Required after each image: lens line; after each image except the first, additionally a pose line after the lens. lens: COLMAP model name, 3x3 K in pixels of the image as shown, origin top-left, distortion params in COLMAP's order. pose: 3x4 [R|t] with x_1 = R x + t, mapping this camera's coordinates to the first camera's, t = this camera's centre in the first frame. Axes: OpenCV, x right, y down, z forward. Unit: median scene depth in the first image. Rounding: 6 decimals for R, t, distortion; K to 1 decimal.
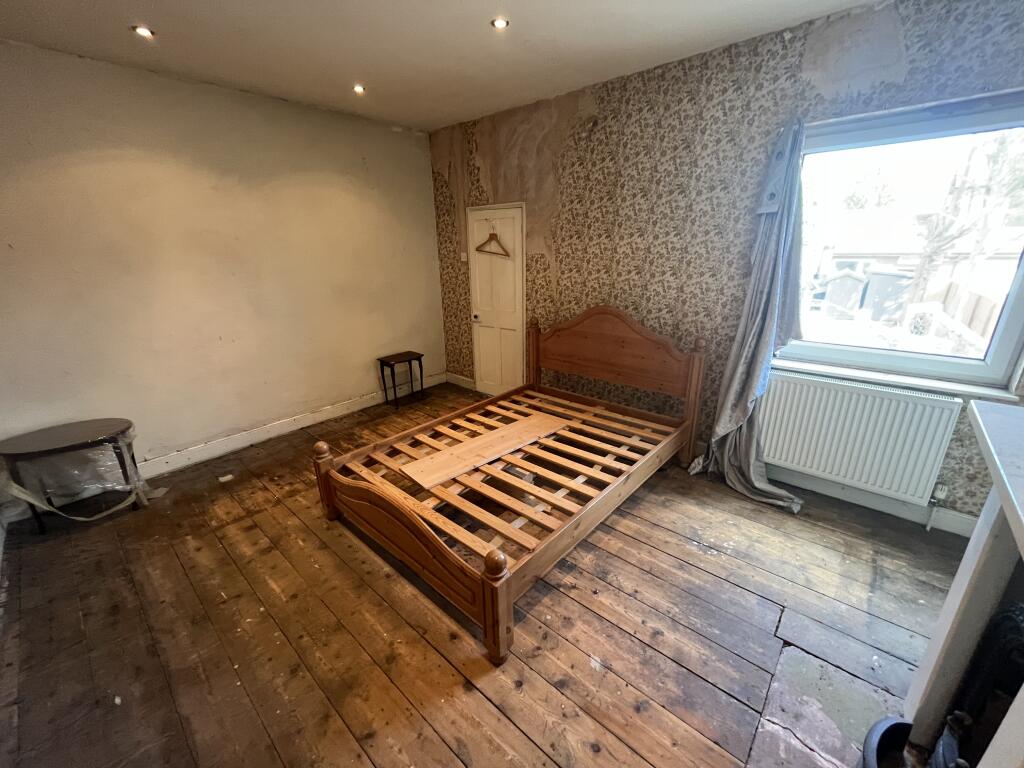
lens RADIAL K [[415.8, 0, 511.1], [0, 415.8, 384.1], [0, 0, 1]] dist [-0.001485, -0.000583]
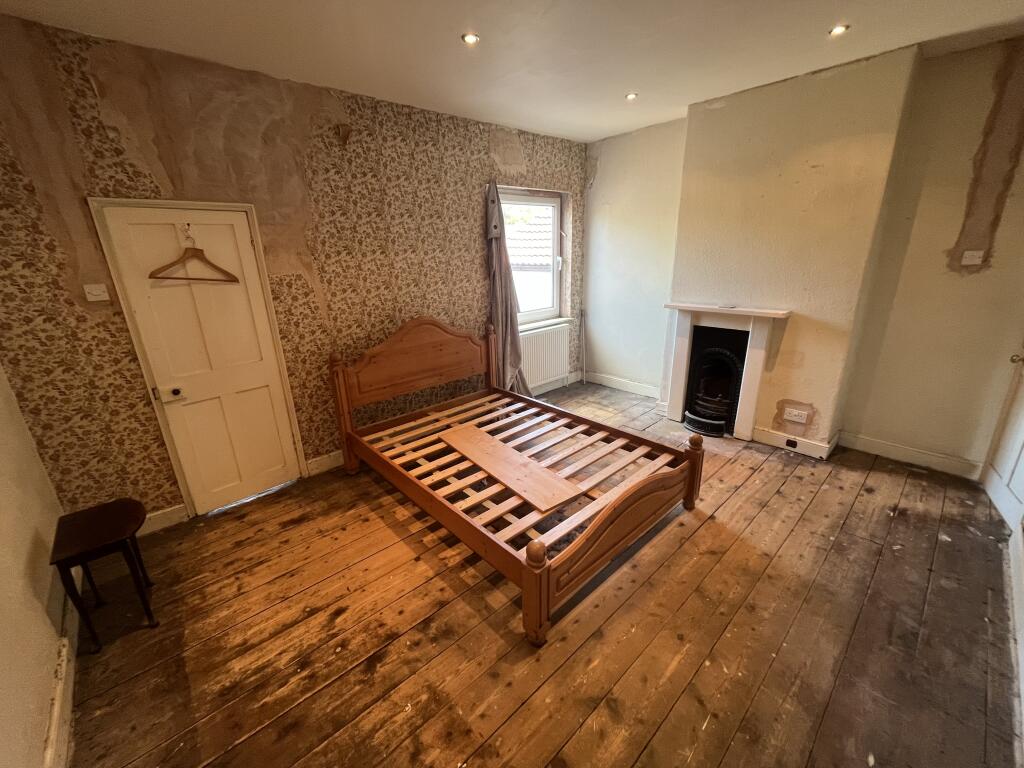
lens RADIAL K [[415.8, 0, 511.7], [0, 415.8, 384.2], [0, 0, 1]] dist [-0.001485, -0.000583]
pose [[0.098995, -0.288293, 0.952411, -0.771031], [0.345717, 0.907457, 0.238751, -0.199040], [-0.933102, 0.305630, 0.189502, 0.617122]]
